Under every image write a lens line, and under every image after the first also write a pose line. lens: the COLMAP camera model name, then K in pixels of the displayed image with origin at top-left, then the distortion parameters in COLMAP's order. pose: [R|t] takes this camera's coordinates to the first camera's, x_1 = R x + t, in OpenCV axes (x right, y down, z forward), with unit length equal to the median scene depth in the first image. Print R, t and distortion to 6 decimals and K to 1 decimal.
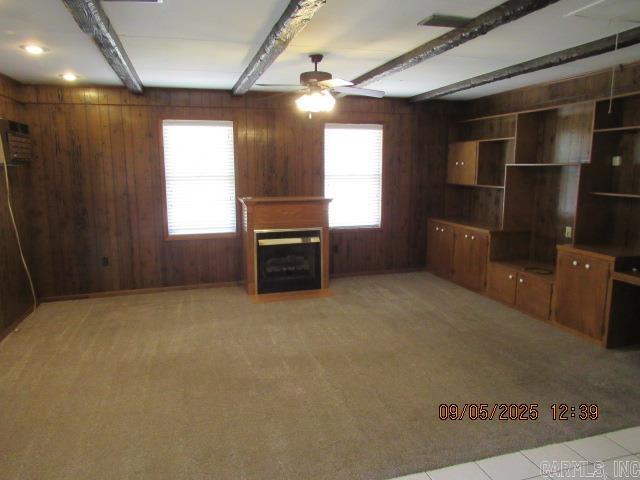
lens RADIAL K [[457.5, 0, 317.1], [0, 457.5, 239.3], [0, 0, 1]] dist [-0.030502, 0.009770]
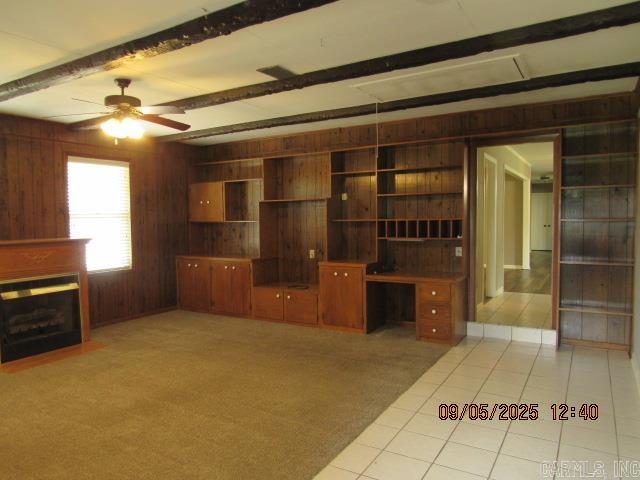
lens RADIAL K [[457.5, 0, 317.1], [0, 457.5, 239.3], [0, 0, 1]] dist [-0.030502, 0.009770]
pose [[0.733718, -0.042299, 0.678136, -0.254467], [0.119916, 0.990455, -0.067965, 0.027676], [-0.668788, 0.131187, 0.731787, 0.056325]]
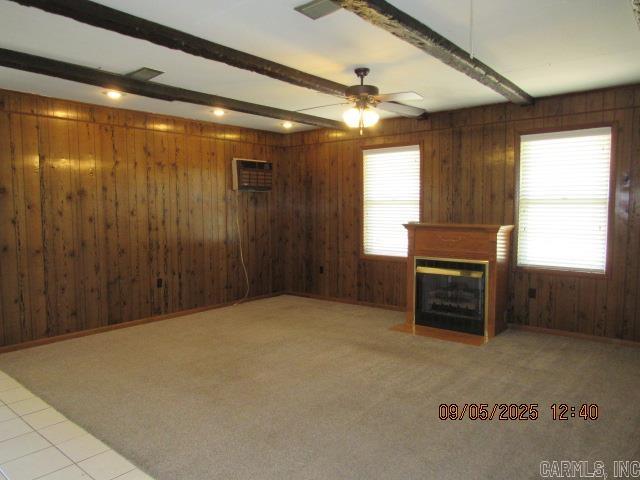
lens RADIAL K [[457.5, 0, 317.1], [0, 457.5, 239.3], [0, 0, 1]] dist [-0.030502, 0.009770]
pose [[0.557209, 0.061909, -0.828061, 0.541080], [-0.128637, 0.991614, -0.012424, -0.016008], [0.820348, 0.113442, 0.560500, 0.298709]]
